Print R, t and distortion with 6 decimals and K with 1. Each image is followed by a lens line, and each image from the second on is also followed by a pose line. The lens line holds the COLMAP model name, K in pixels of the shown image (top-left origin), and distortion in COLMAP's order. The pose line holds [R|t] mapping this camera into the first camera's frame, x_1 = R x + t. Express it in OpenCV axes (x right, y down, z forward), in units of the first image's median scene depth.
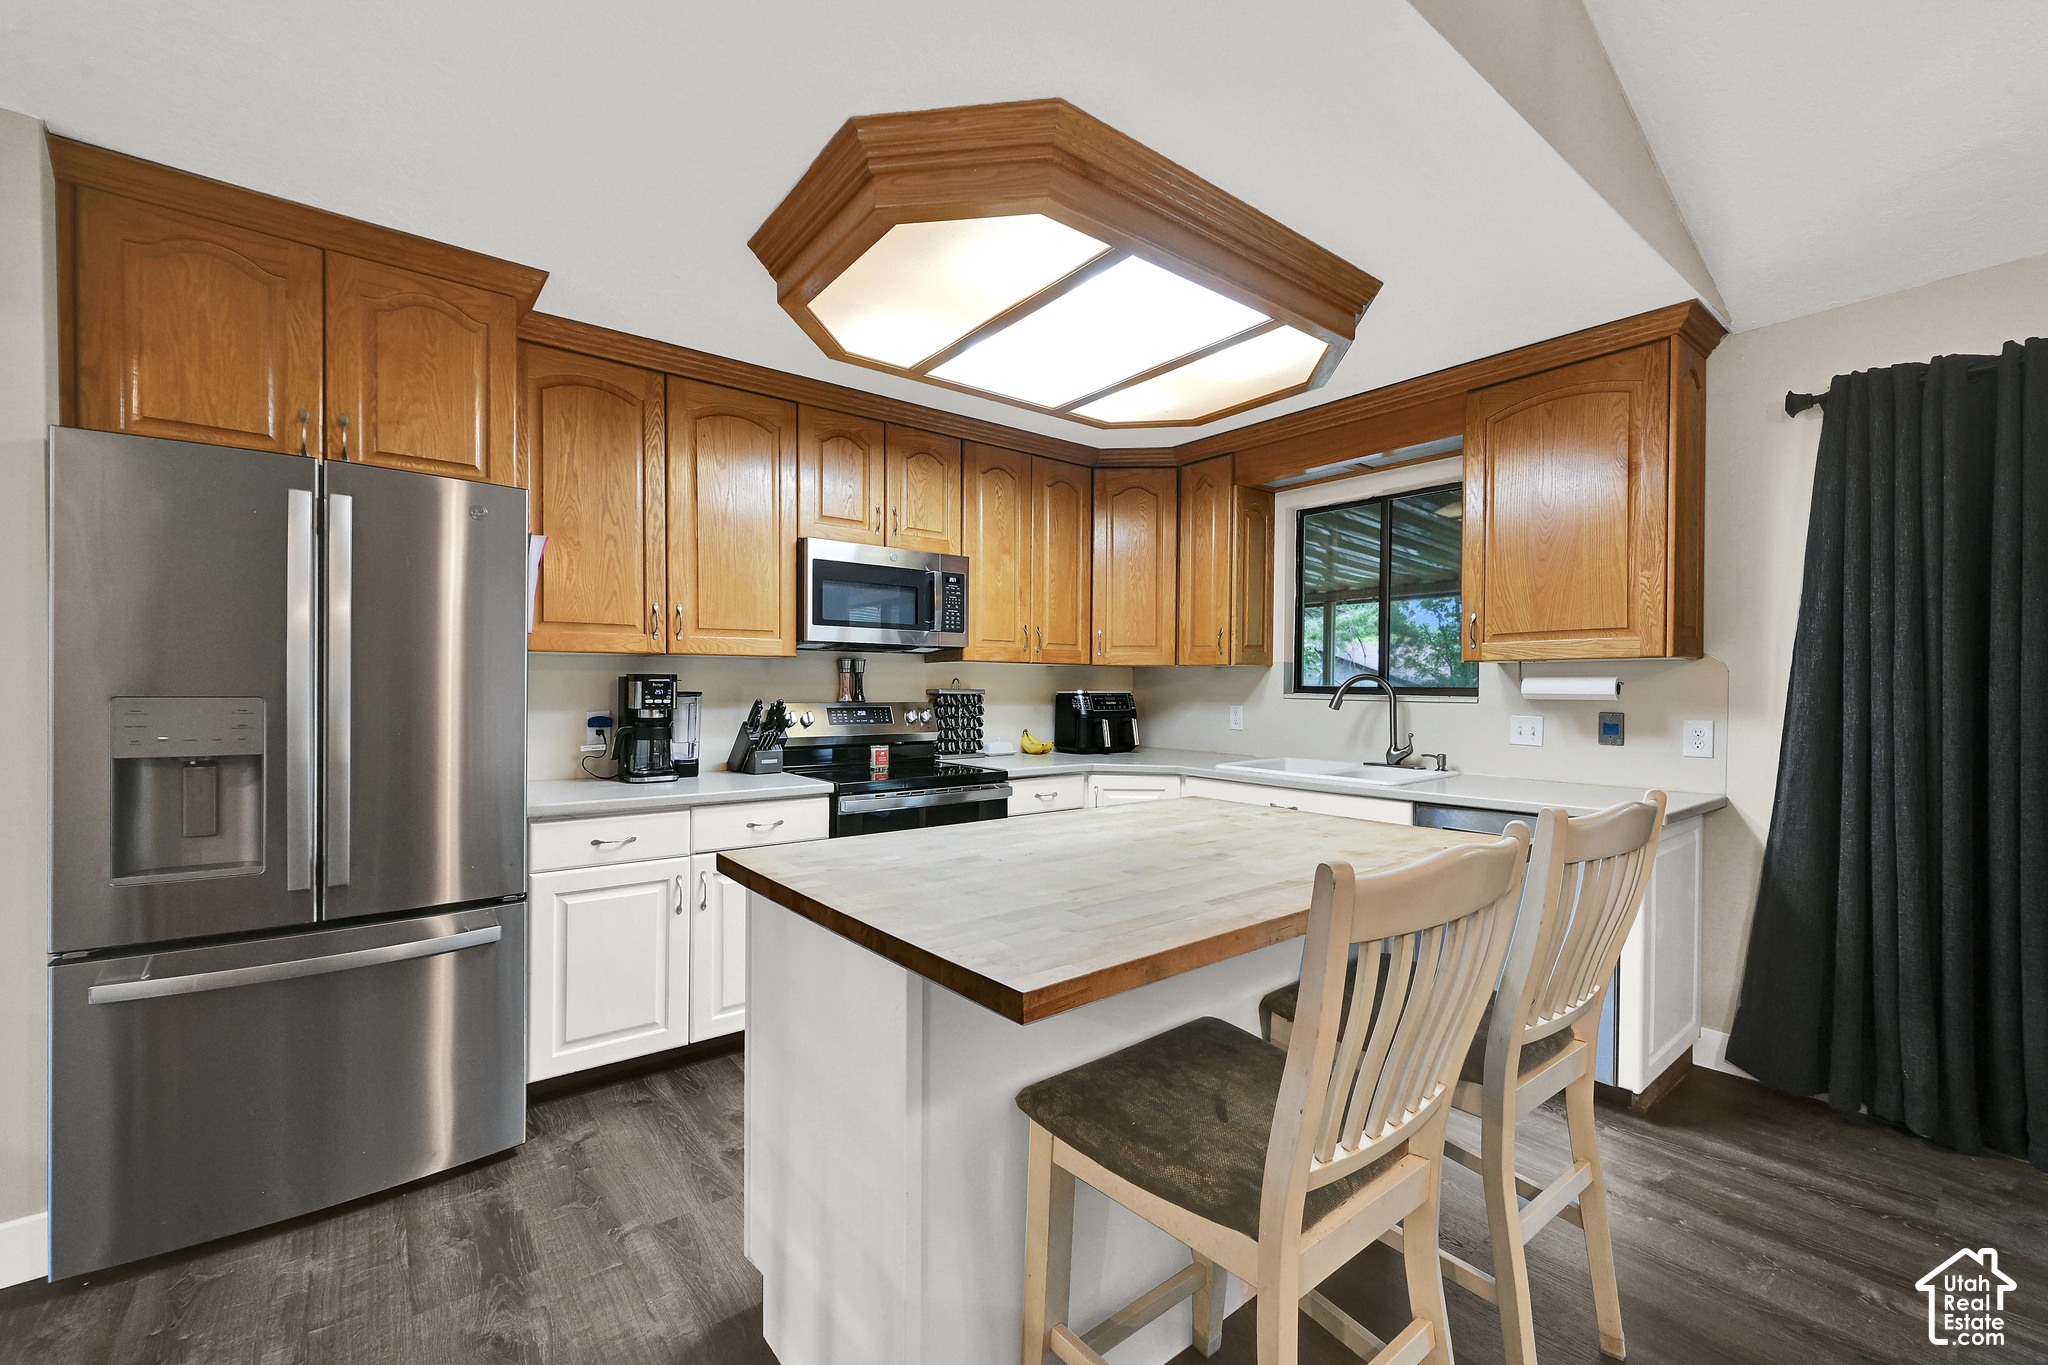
lens RADIAL K [[826.4, 0, 1021.3], [0, 826.4, 694.8], [0, 0, 1]] dist [0.000264, 0.000073]
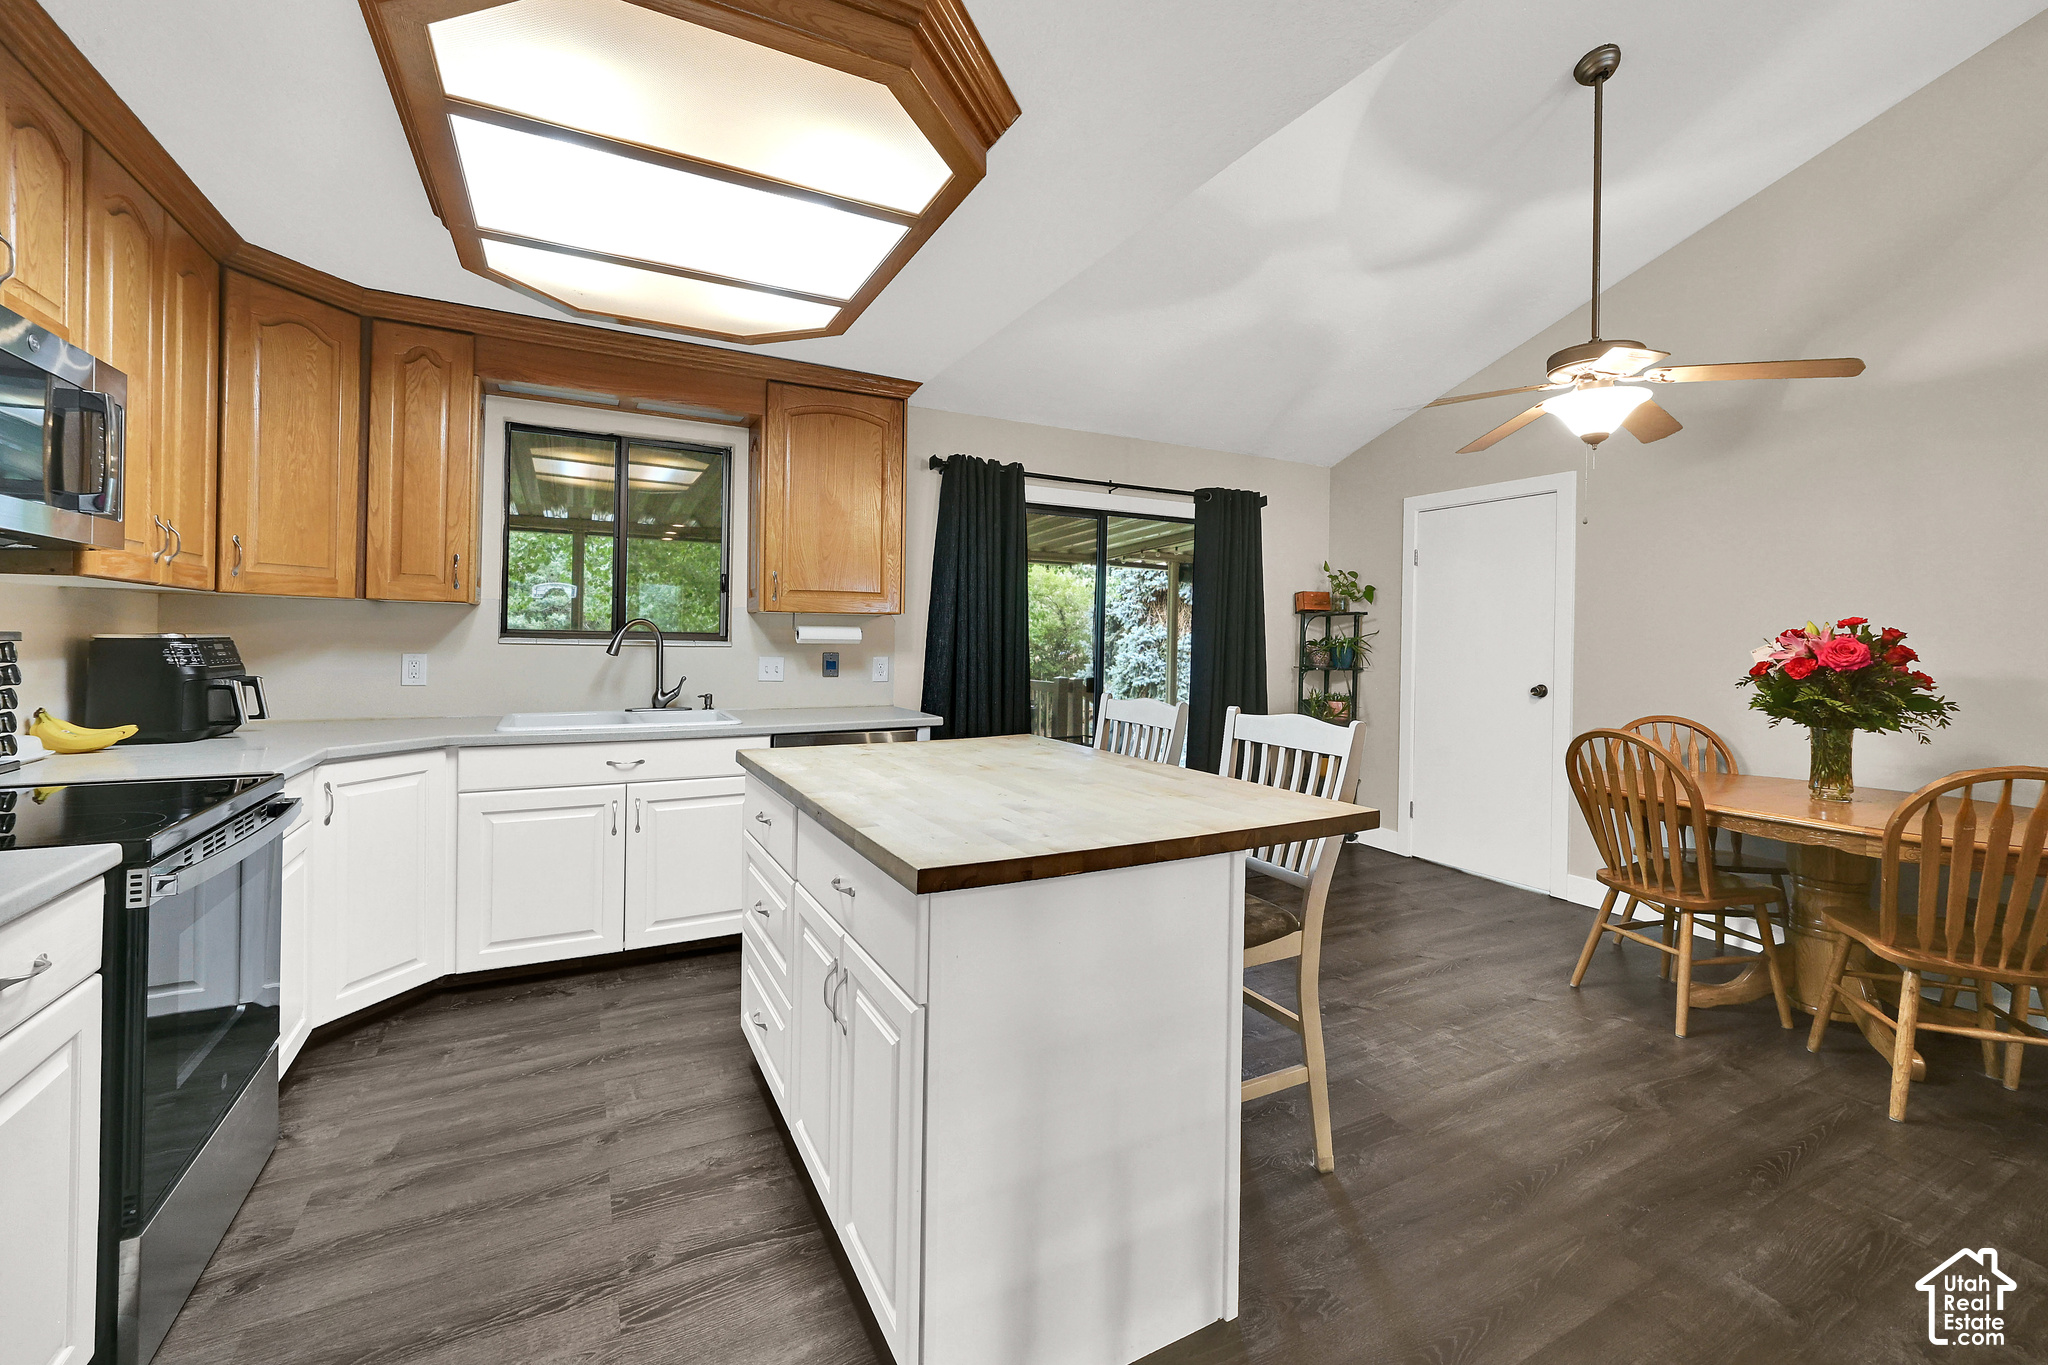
lens RADIAL K [[862.3, 0, 1024.5], [0, 862.3, 638.3], [0, 0, 1]] dist [-0.000071, 0.000122]
pose [[0.176556, -0.004267, 0.984281, -0.551486], [-0.003702, 0.999981, 0.004999, -0.009198], [-0.984284, -0.004526, 0.176537, 0.394668]]
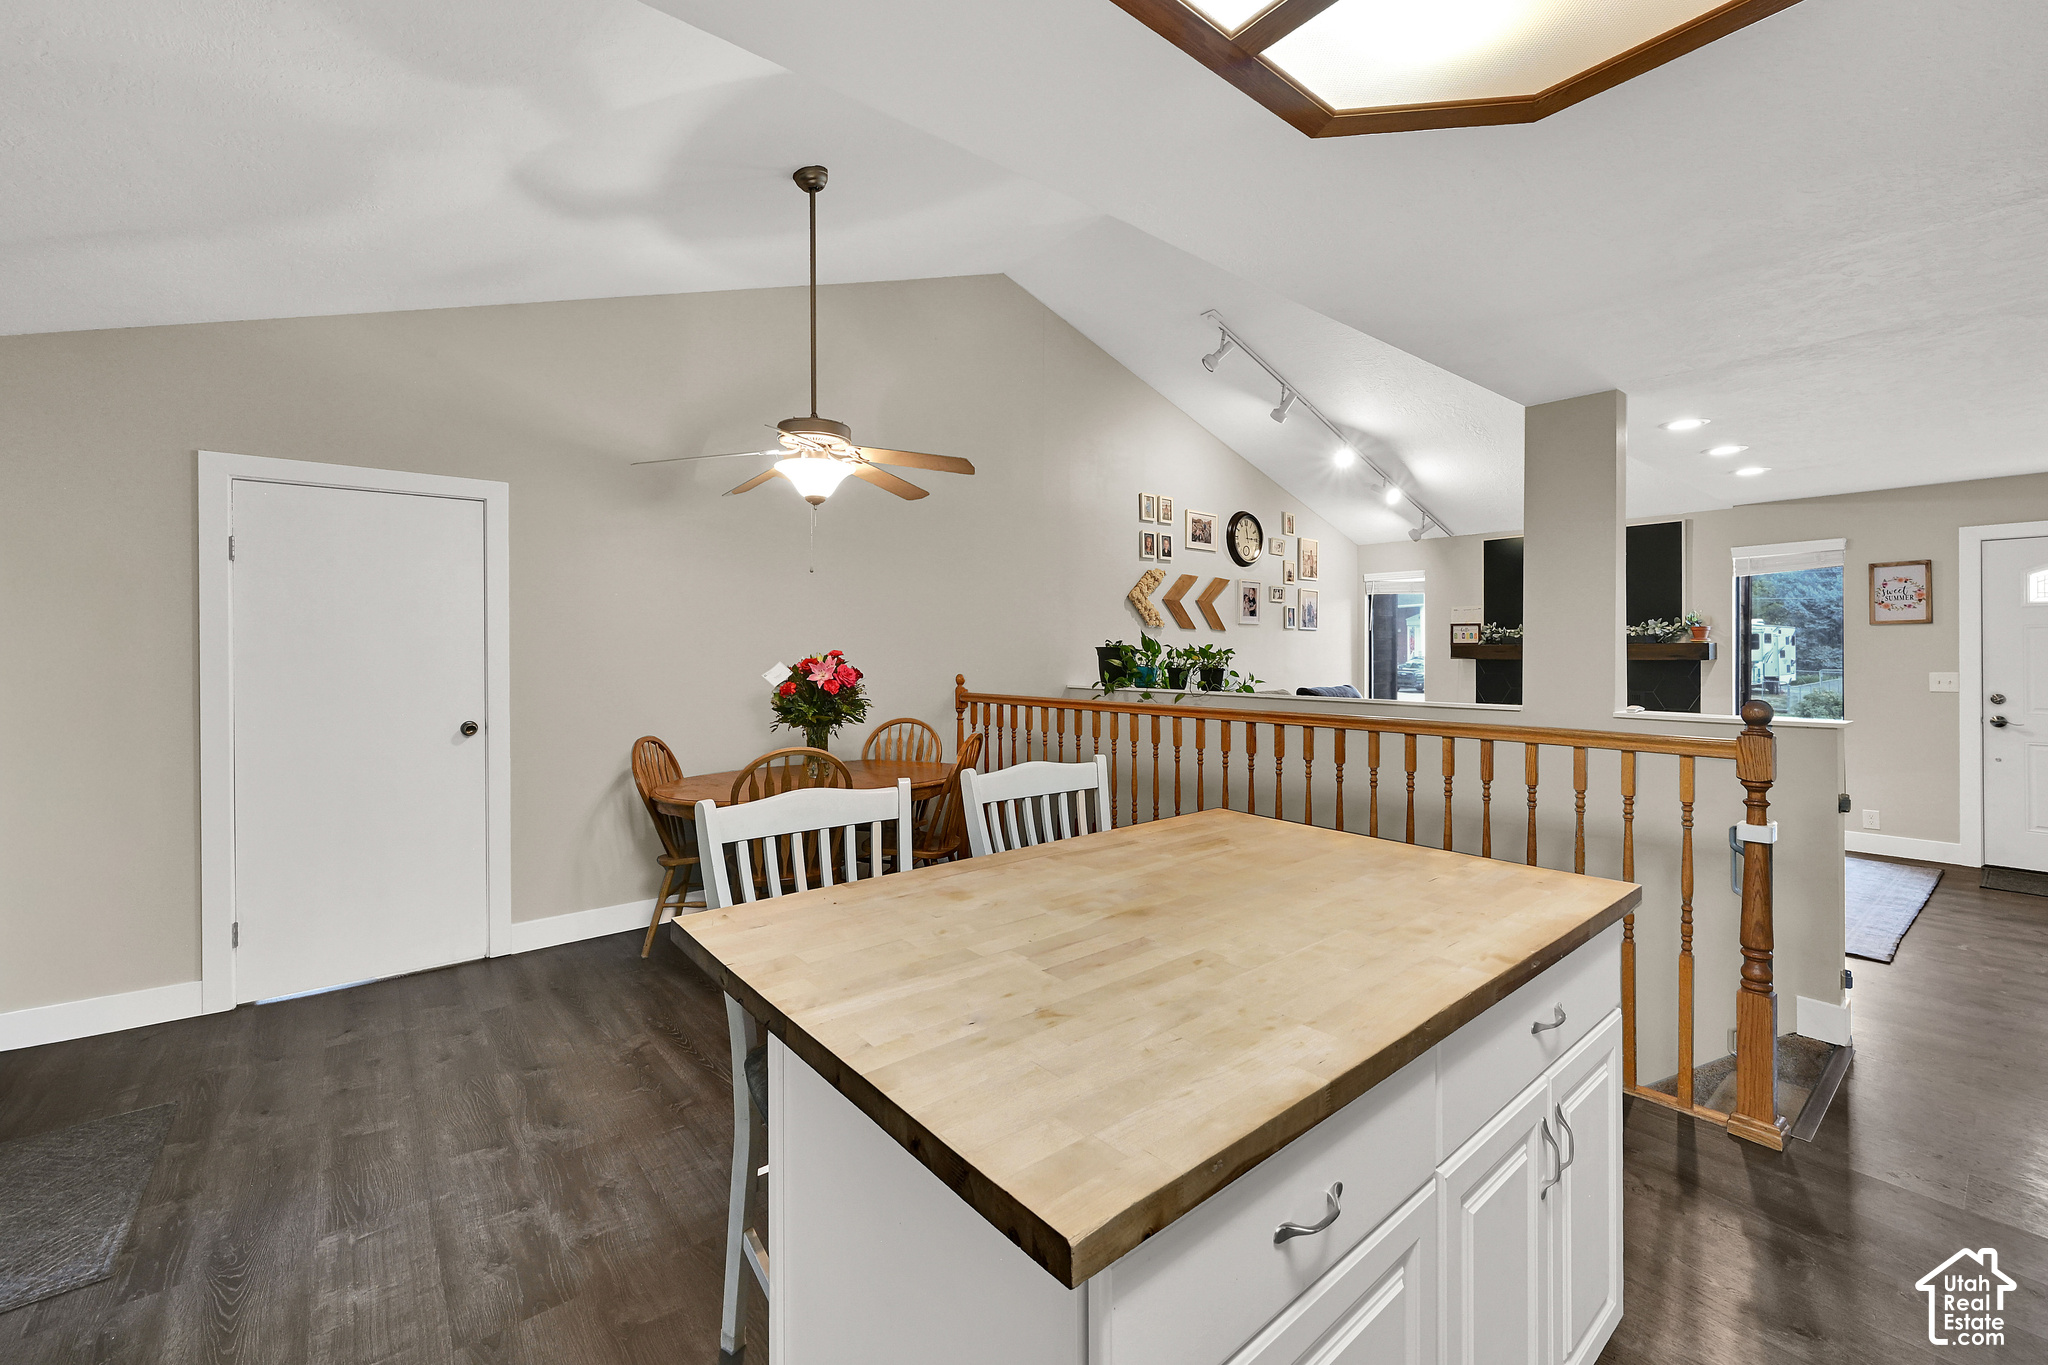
lens RADIAL K [[834.8, 0, 1029.8], [0, 834.8, 648.9], [0, 0, 1]] dist [-0.000263, -0.000086]
pose [[-0.999585, -0.005243, -0.028326, 0.181560], [-0.005508, 0.999942, 0.009277, -0.047459], [0.028276, 0.009429, -0.999556, 0.972017]]
